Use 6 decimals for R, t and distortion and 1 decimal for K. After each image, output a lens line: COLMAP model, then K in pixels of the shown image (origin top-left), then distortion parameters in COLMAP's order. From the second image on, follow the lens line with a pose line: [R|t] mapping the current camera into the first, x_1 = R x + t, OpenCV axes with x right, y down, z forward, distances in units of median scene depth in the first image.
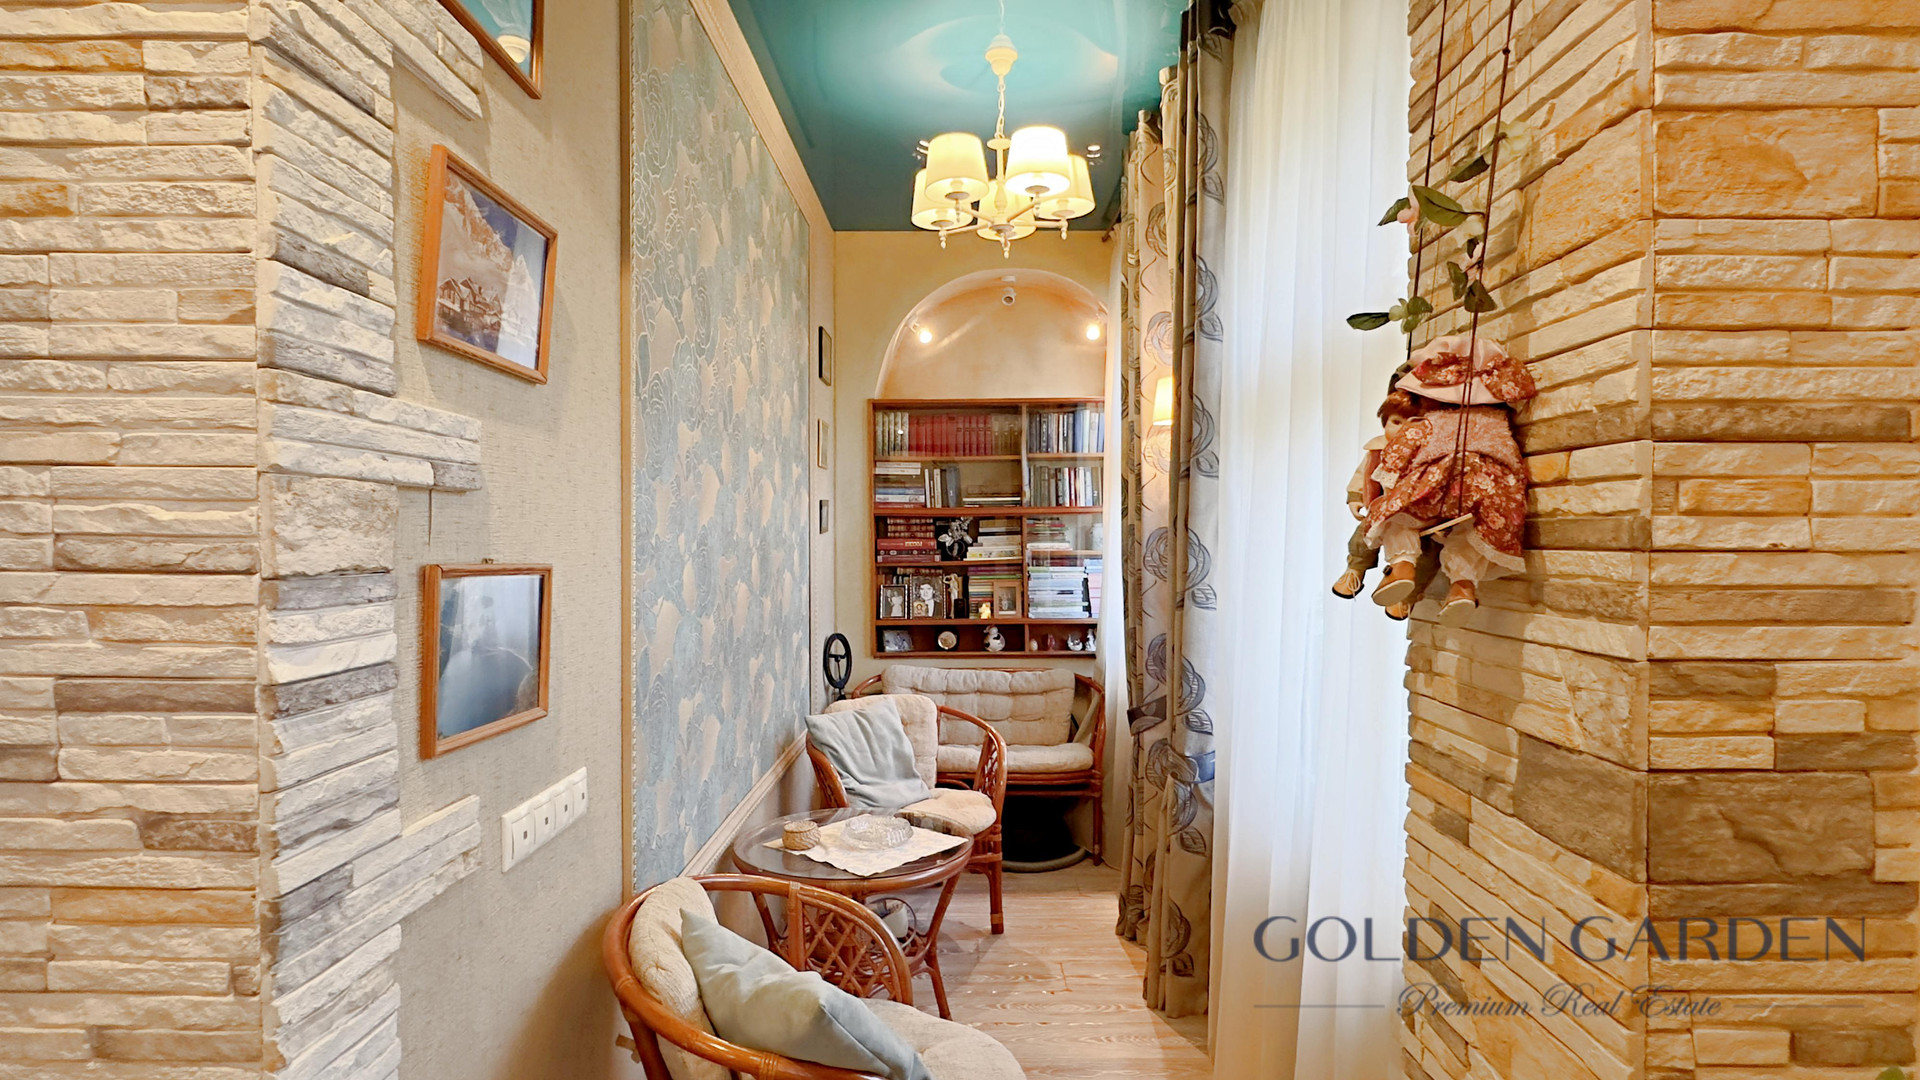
lens RADIAL K [[964.0, 0, 960.0], [0, 964.0, 540.0], [0, 0, 1]] dist [-0.001579, -0.000858]
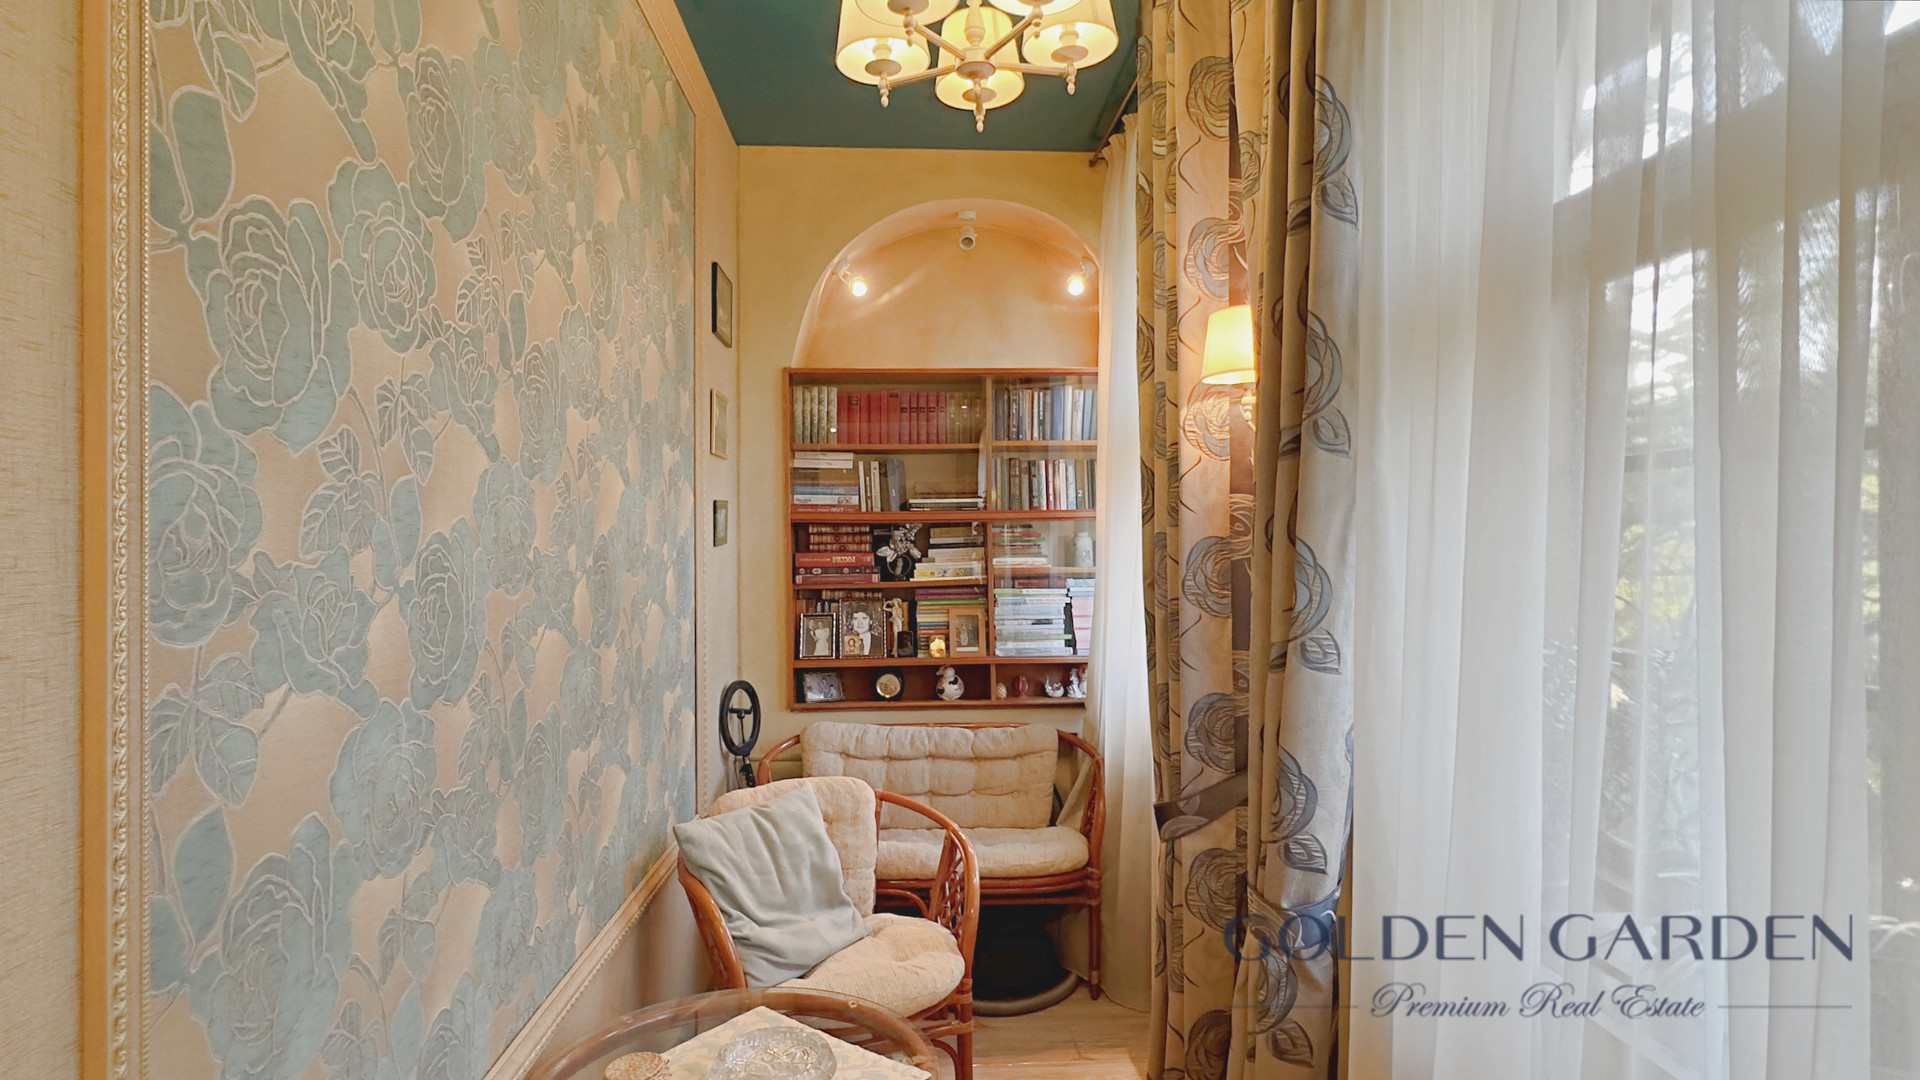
lens RADIAL K [[964.0, 0, 960.0], [0, 964.0, 540.0], [0, 0, 1]] dist [-0.001579, -0.000858]
pose [[0.997840, -0.001661, 0.065669, -0.006963], [0.002383, 0.999938, -0.010921, -0.002866], [-0.065647, 0.011054, 0.997782, 0.245771]]
